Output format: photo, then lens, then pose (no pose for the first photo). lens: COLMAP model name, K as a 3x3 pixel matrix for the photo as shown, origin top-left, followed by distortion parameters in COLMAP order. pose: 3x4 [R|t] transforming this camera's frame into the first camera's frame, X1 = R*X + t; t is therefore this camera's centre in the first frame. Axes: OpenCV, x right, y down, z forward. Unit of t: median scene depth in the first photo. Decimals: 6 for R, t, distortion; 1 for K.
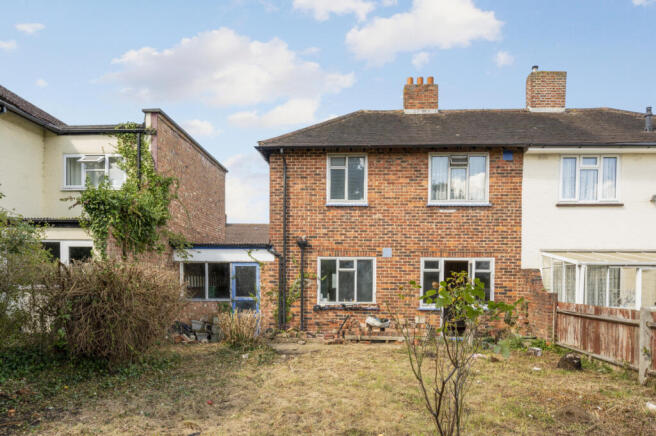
lens RADIAL K [[407.3, 0, 328.0], [0, 407.3, 218.0], [0, 0, 1]] dist [-0.000496, 0.000293]
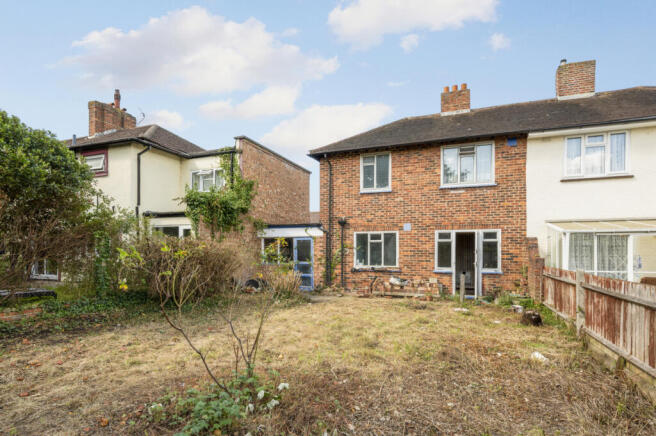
lens RADIAL K [[306.2, 0, 328.0], [0, 306.2, 195.2], [0, 0, 1]] dist [0.000203, -0.000100]
pose [[0.960192, -0.057626, -0.273331, 0.175303], [0.049586, 0.998112, -0.036239, 0.007410], [0.274903, 0.021243, 0.961237, 0.004882]]
